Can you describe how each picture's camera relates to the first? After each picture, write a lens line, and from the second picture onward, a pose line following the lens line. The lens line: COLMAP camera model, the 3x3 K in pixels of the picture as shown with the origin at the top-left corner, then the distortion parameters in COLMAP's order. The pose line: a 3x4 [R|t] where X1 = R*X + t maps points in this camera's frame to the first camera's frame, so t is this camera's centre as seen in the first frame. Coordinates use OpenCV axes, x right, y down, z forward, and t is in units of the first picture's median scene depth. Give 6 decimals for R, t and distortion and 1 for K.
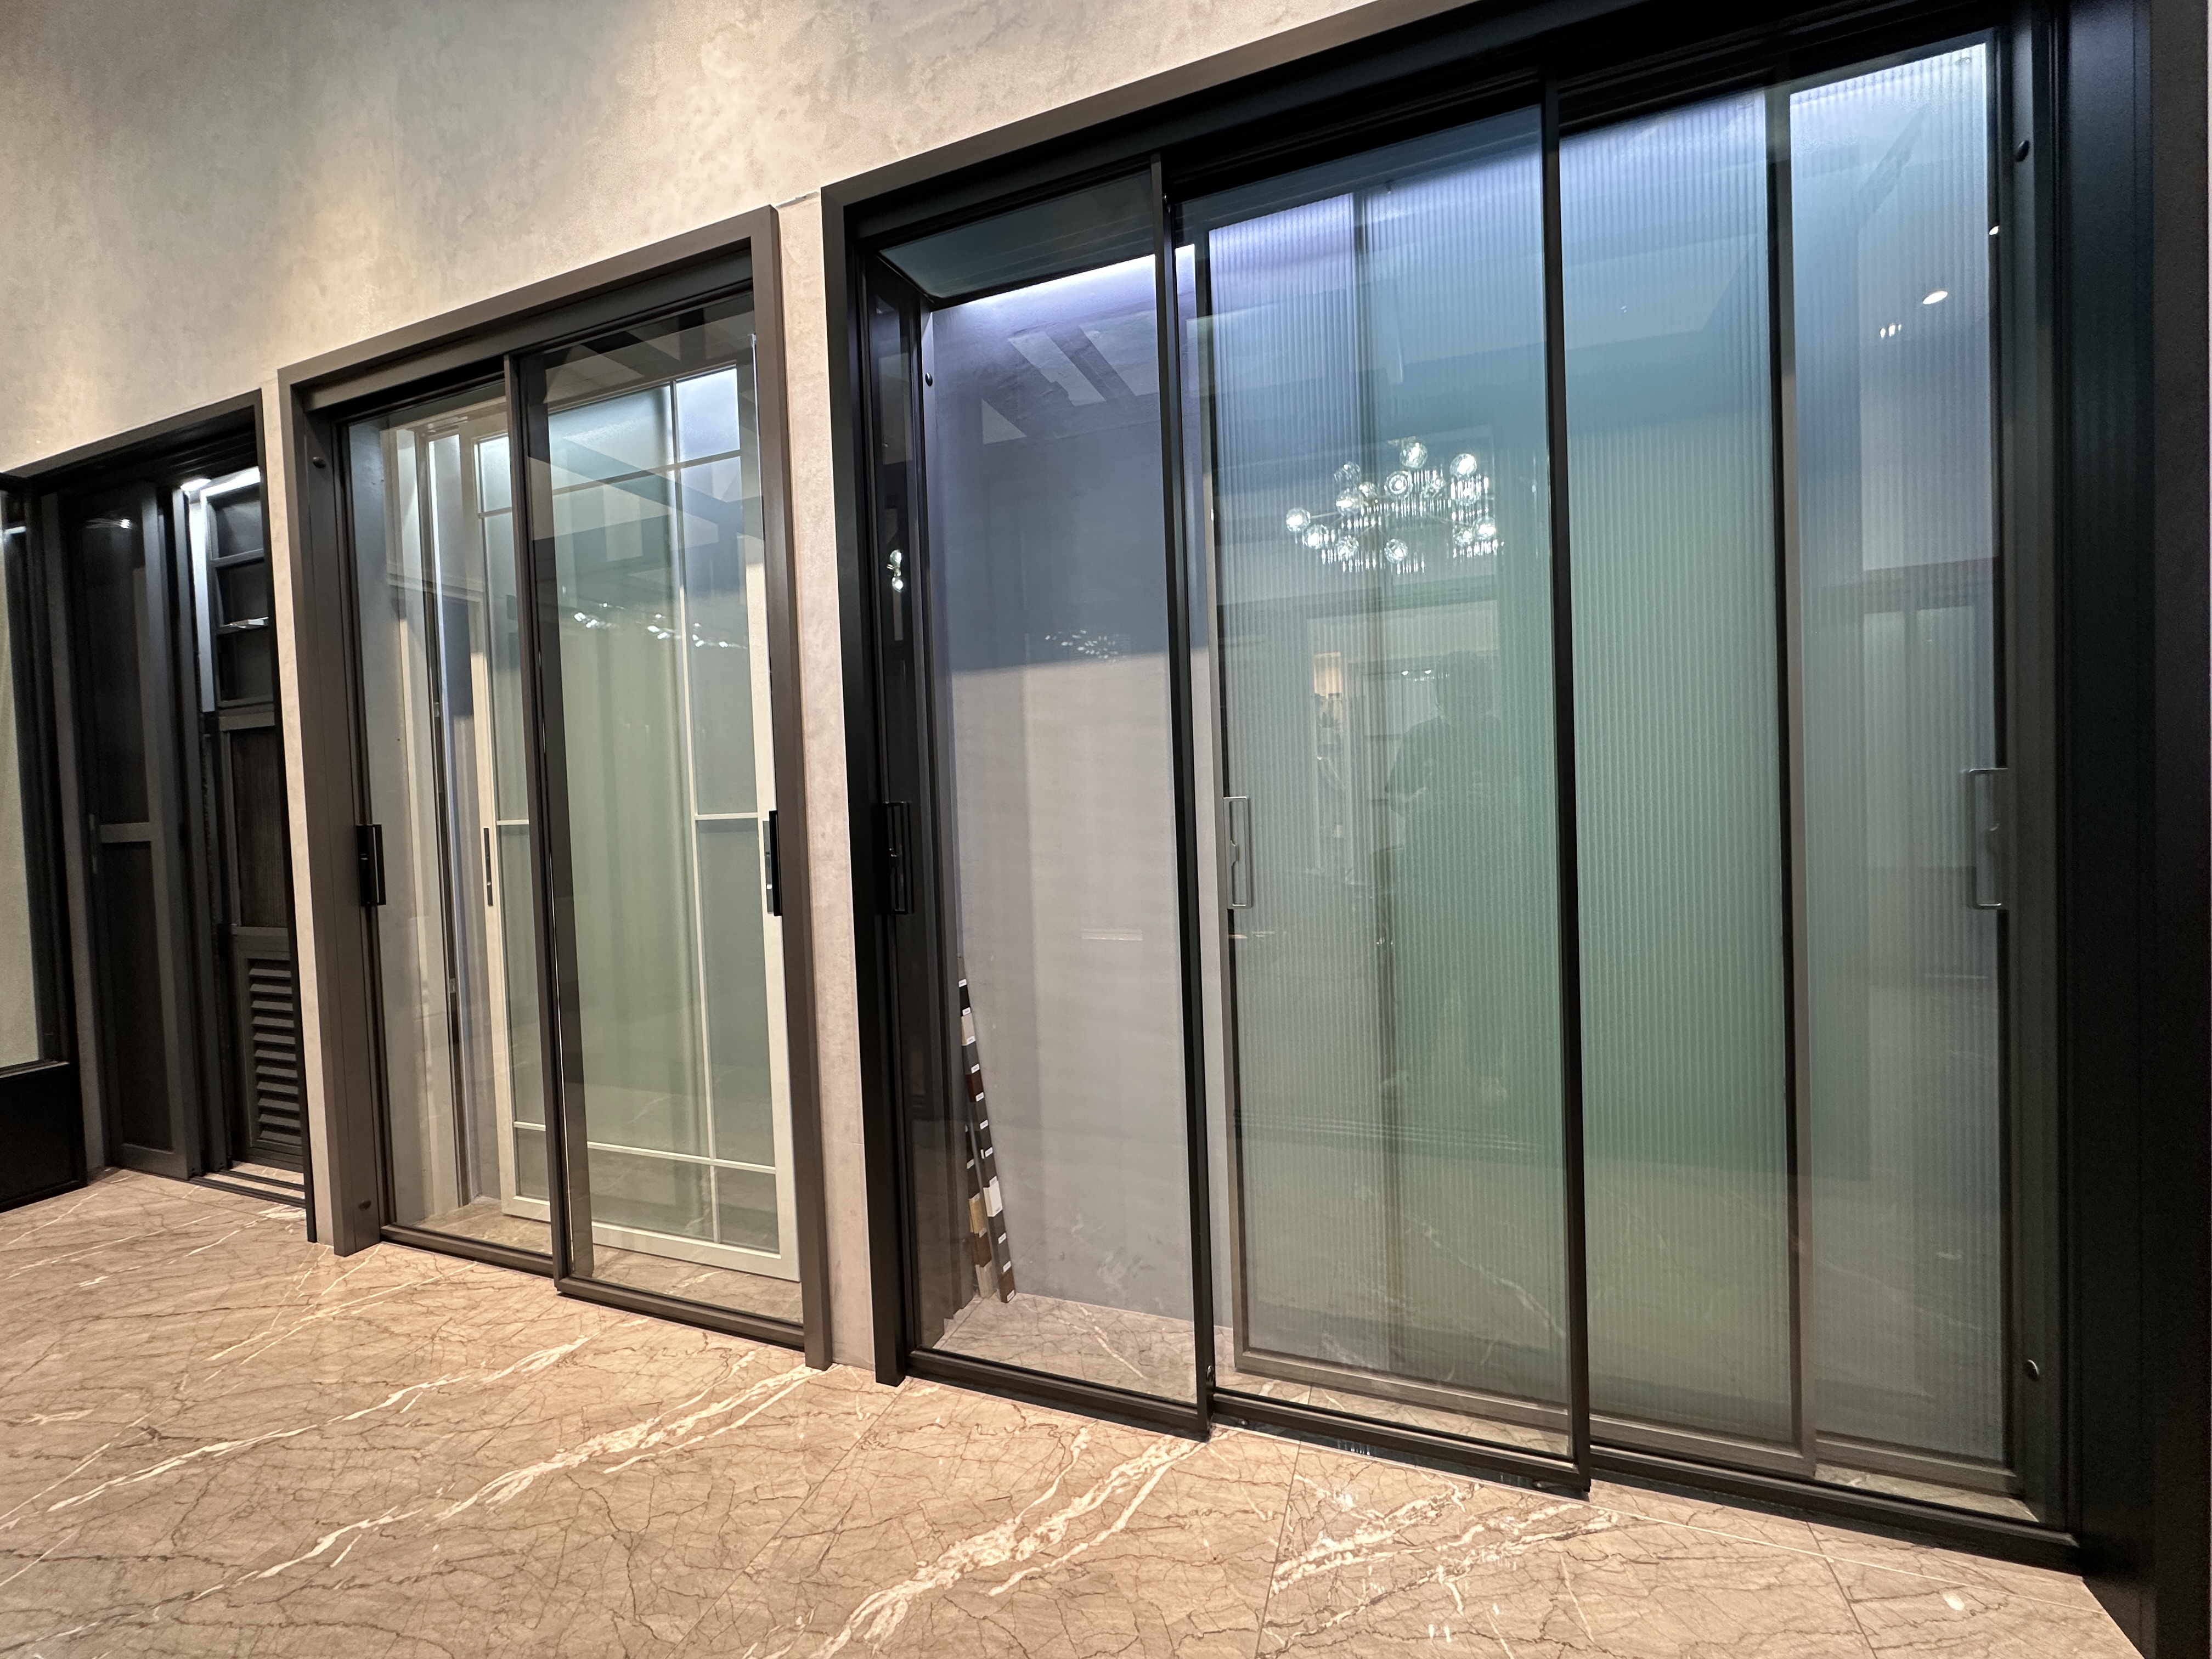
lens RADIAL K [[887.9, 0, 1106.3], [0, 887.9, 820.7], [0, 0, 1]] dist [-0.001625, 0.000454]
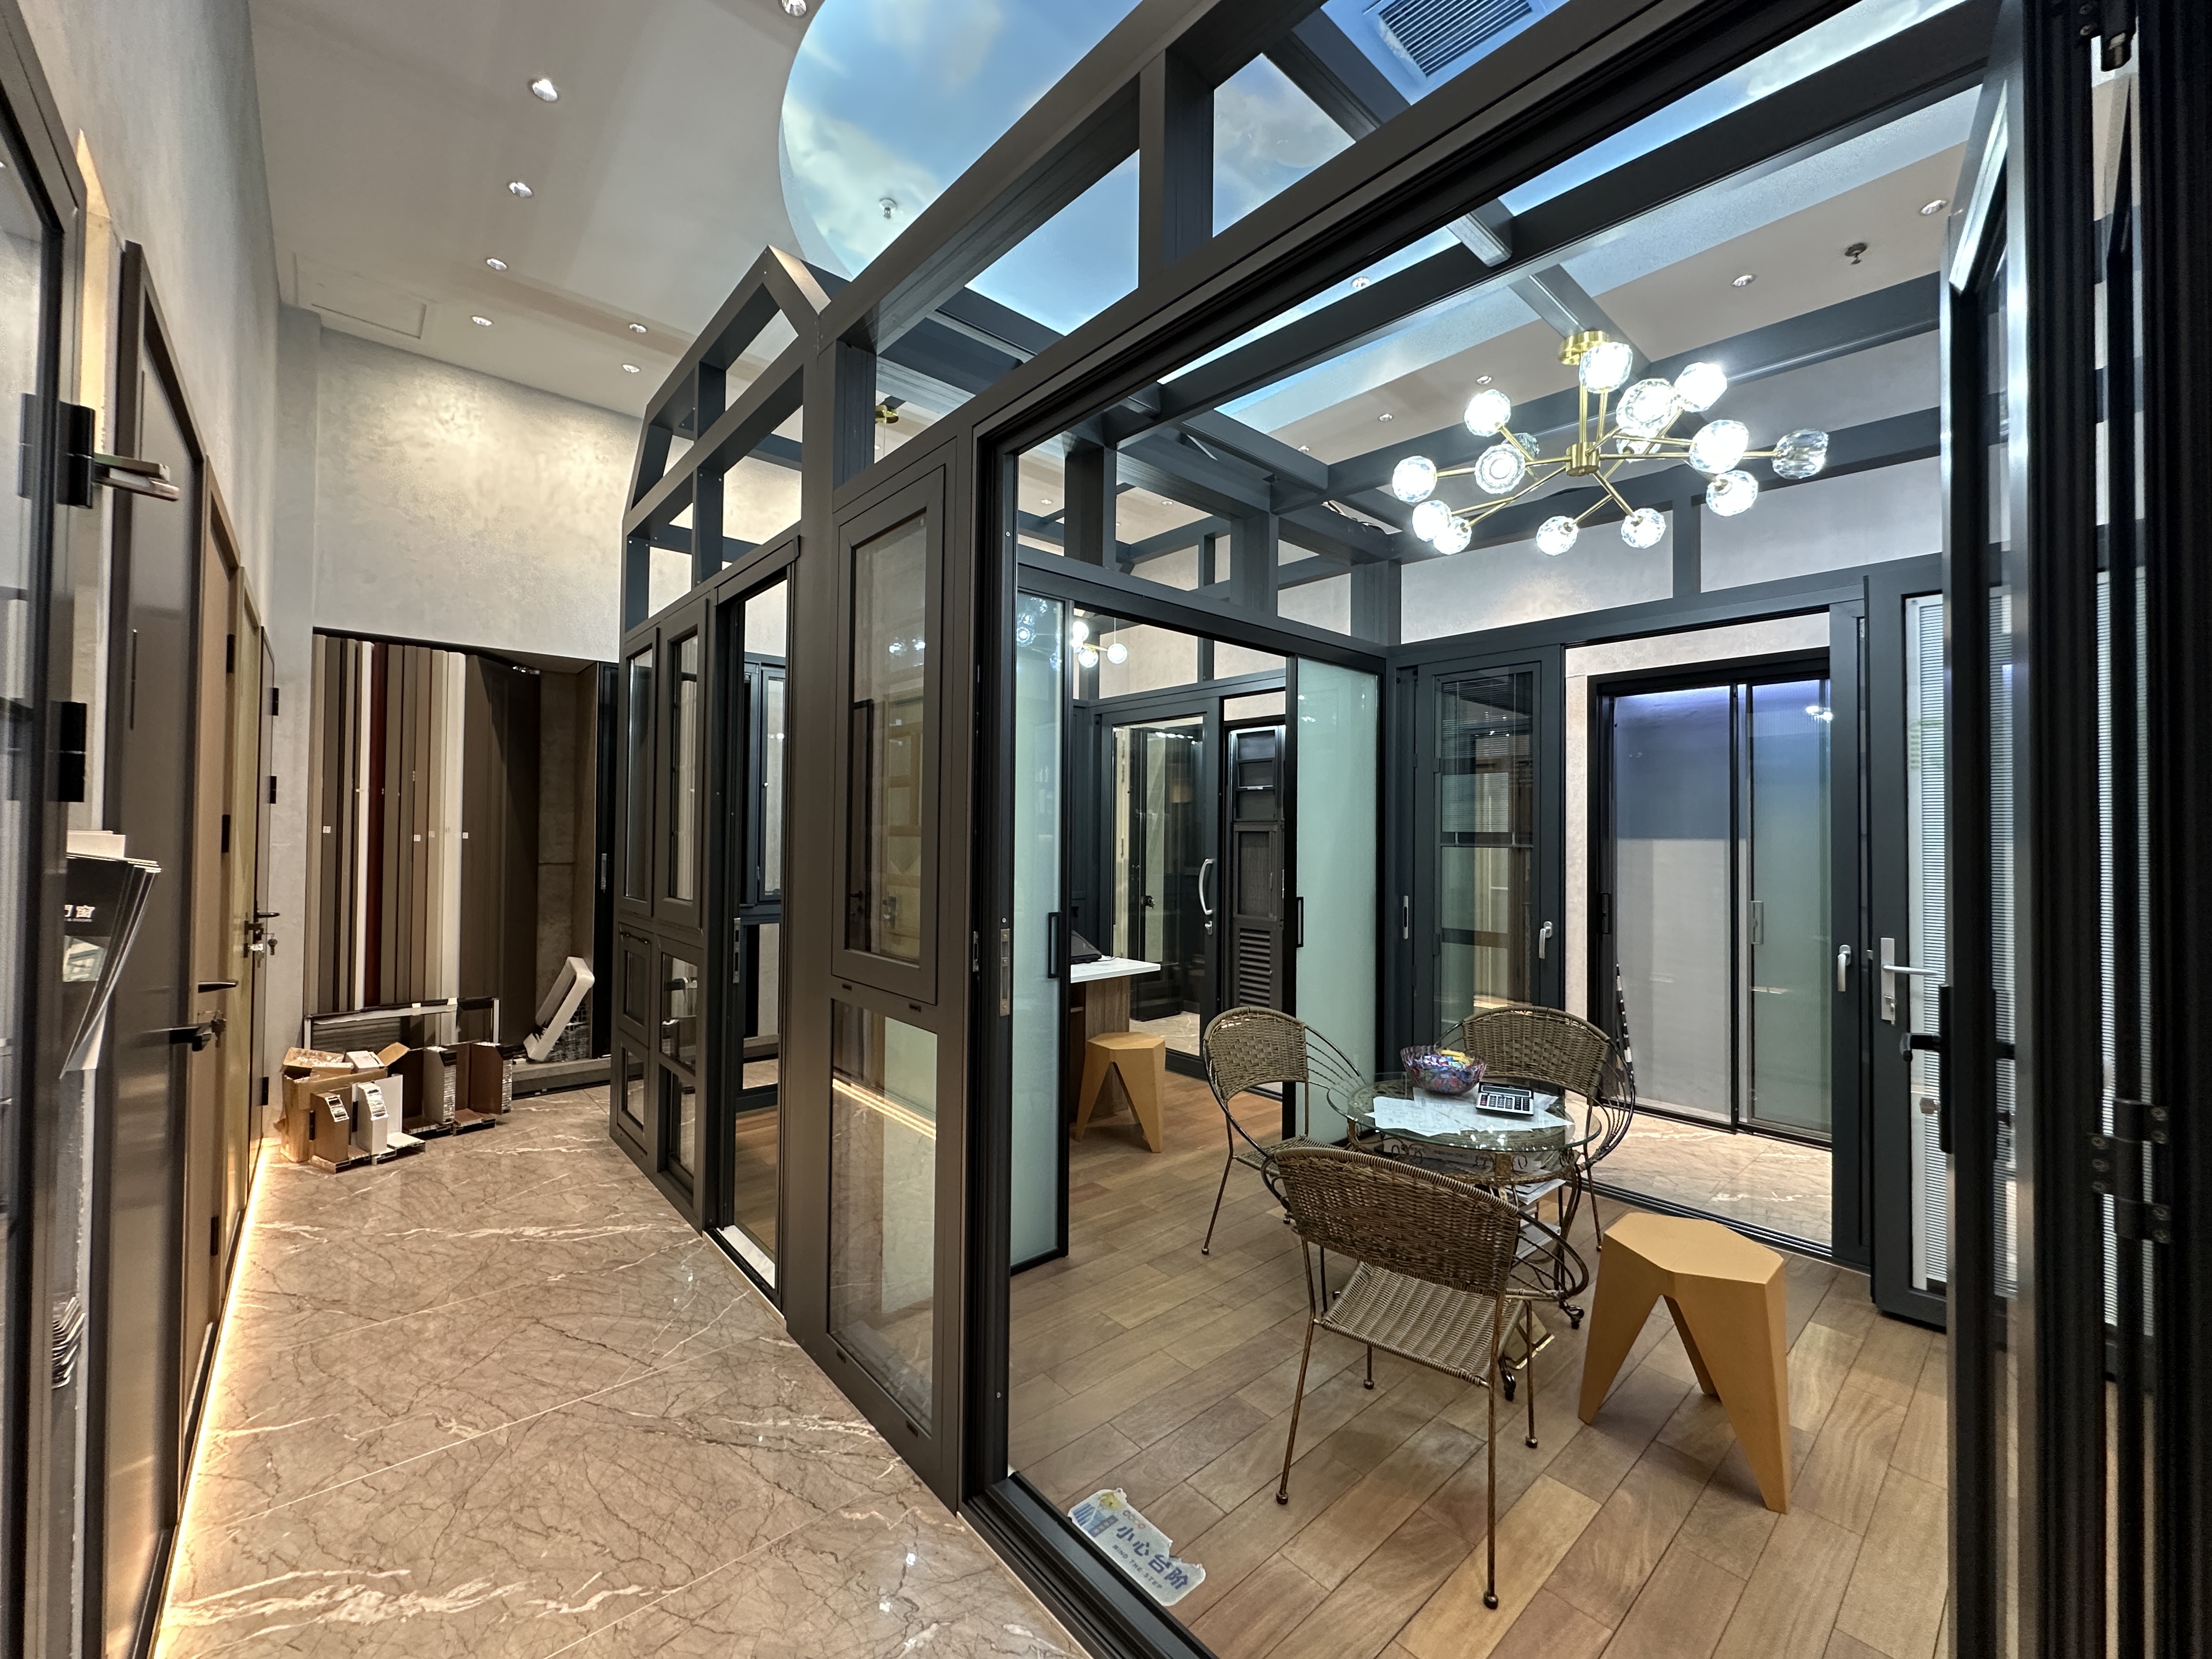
lens RADIAL K [[887.9, 0, 1105.5], [0, 887.9, 830.6], [0, 0, 1]] dist [-0.001625, 0.000454]
pose [[0.881876, 0.043872, -0.469436, -0.275835], [-0.058250, 0.998172, -0.016141, -0.065962], [0.467869, 0.041579, 0.882819, -1.838390]]
